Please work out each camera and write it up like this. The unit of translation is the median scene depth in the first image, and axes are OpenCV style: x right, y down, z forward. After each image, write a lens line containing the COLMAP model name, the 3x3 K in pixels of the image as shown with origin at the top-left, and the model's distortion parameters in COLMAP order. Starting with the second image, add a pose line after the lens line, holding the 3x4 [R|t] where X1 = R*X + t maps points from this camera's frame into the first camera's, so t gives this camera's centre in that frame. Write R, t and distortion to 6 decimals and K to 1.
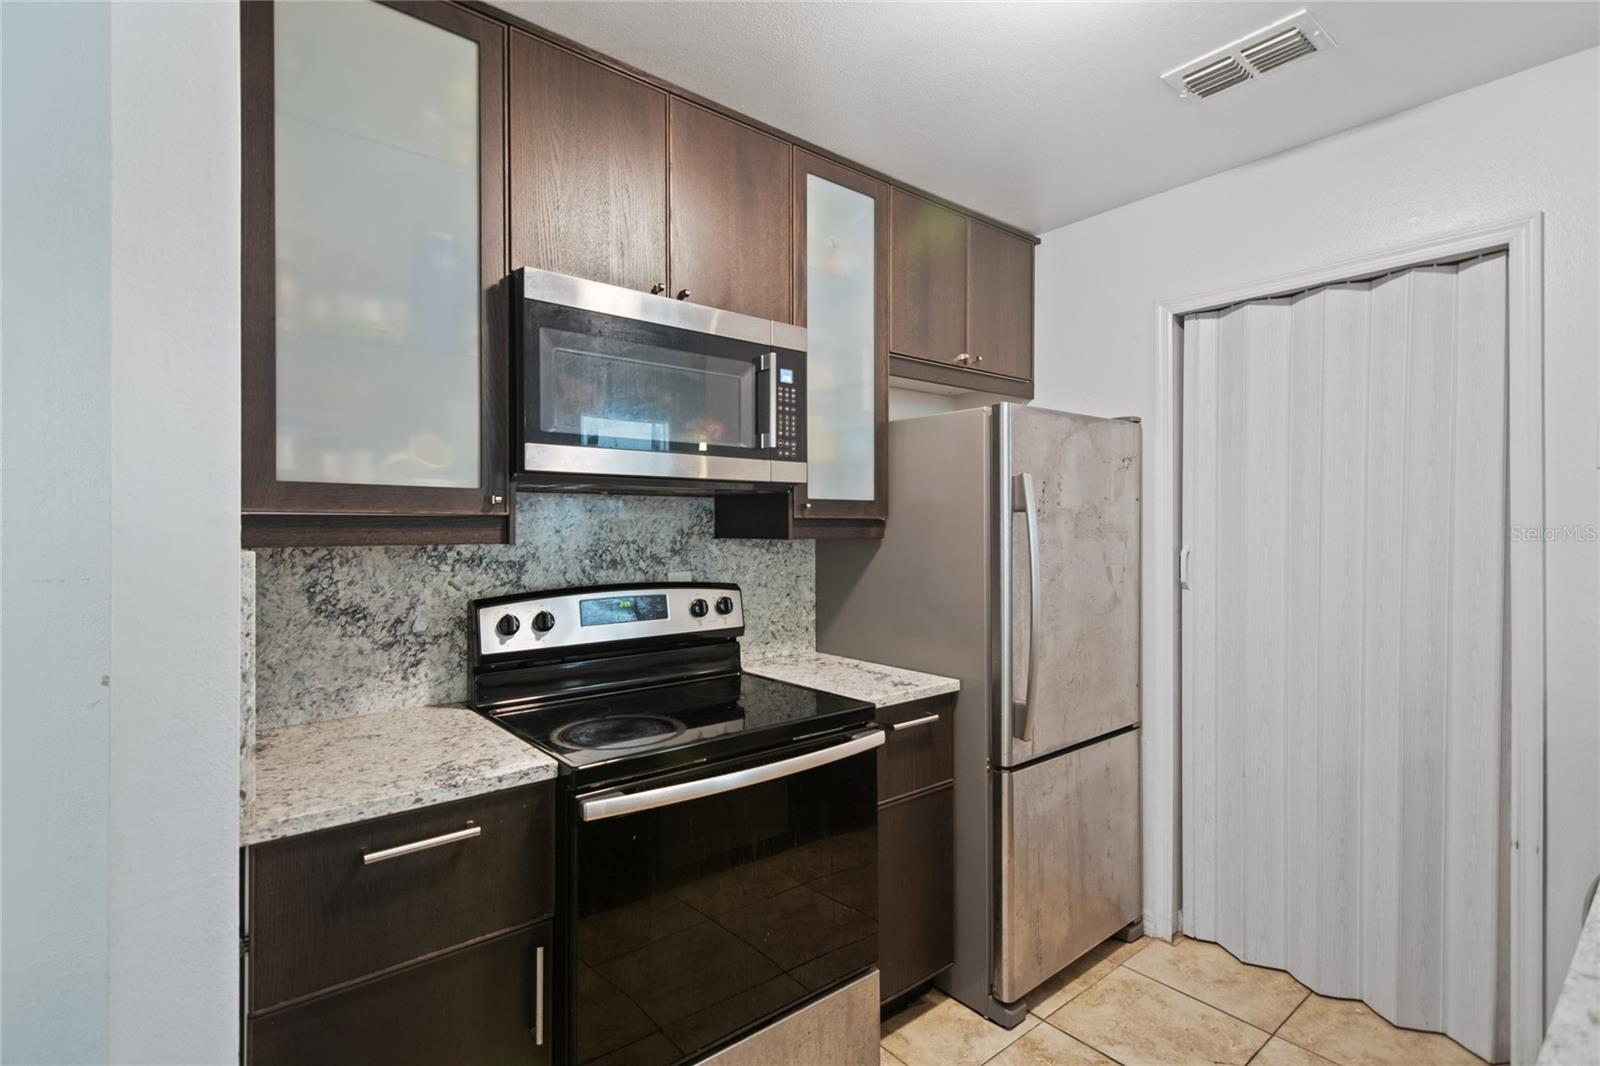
lens RADIAL K [[767.5, 0, 793.6], [0, 767.5, 531.9], [0, 0, 1]] dist [0.012880, -0.000063]
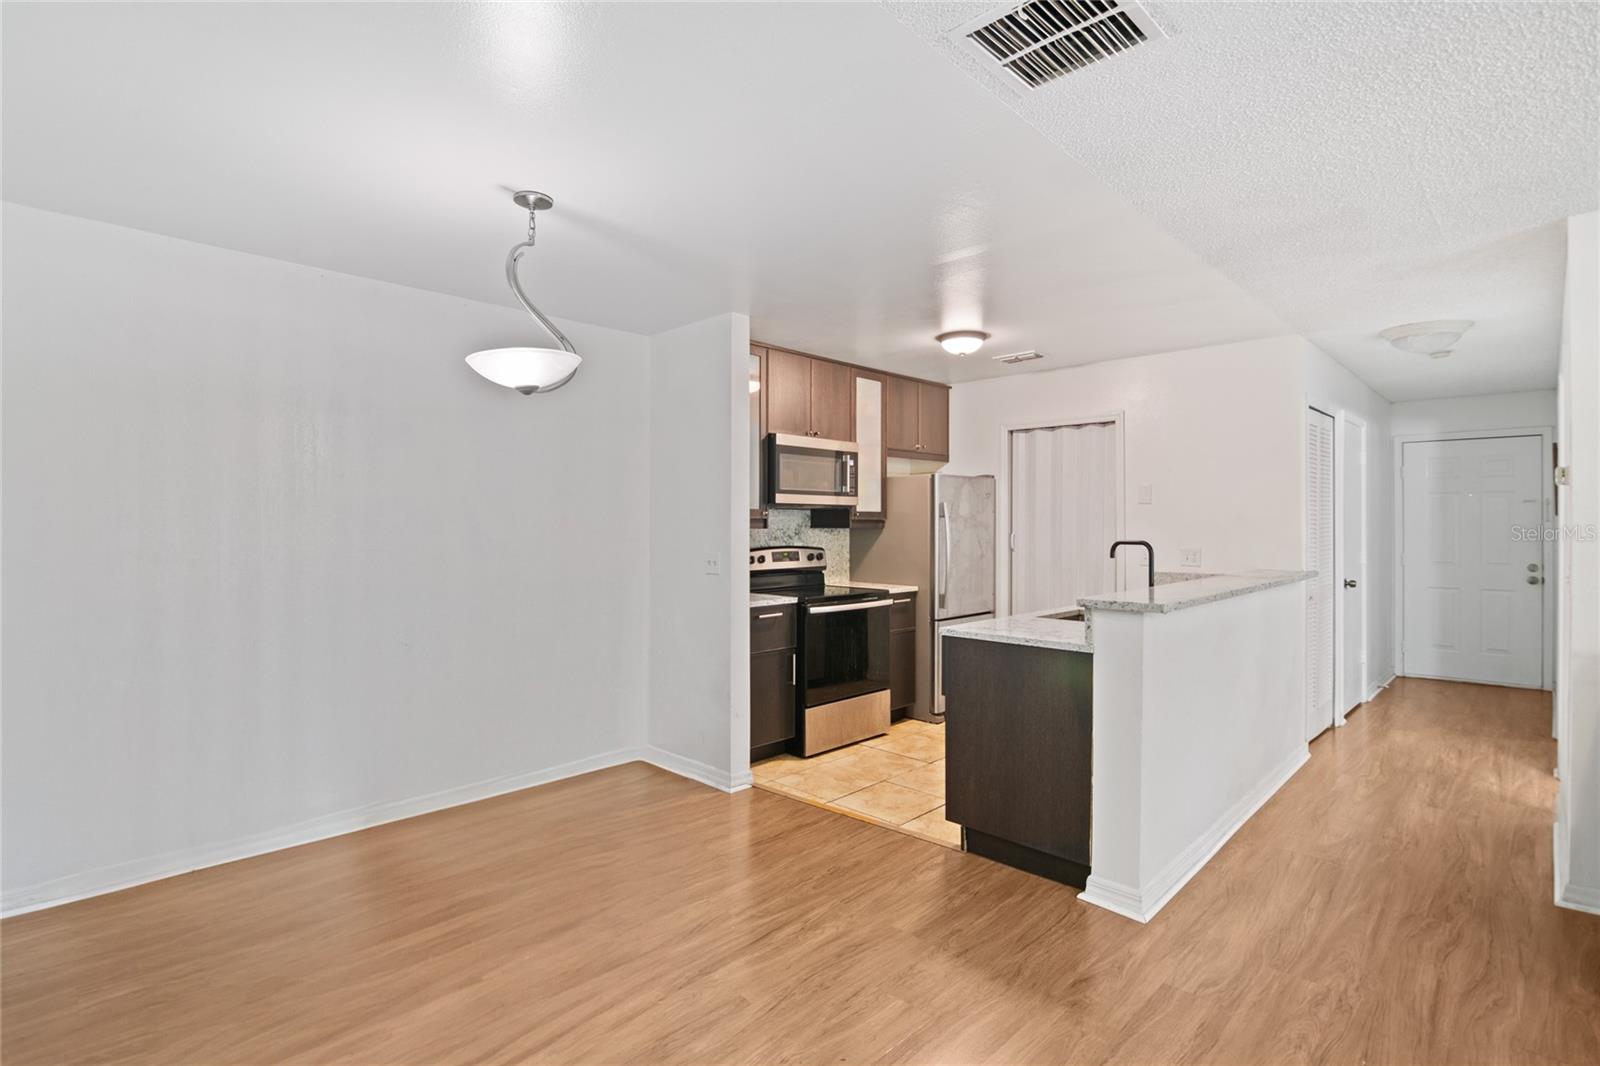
lens RADIAL K [[767.5, 0, 802.1], [0, 767.5, 523.8], [0, 0, 1]] dist [0.012880, -0.000063]
pose [[0.994431, 0.003640, 0.105328, -0.401478], [-0.002660, 0.999952, -0.009443, 0.018758], [-0.105357, 0.009111, 0.994393, -1.365901]]
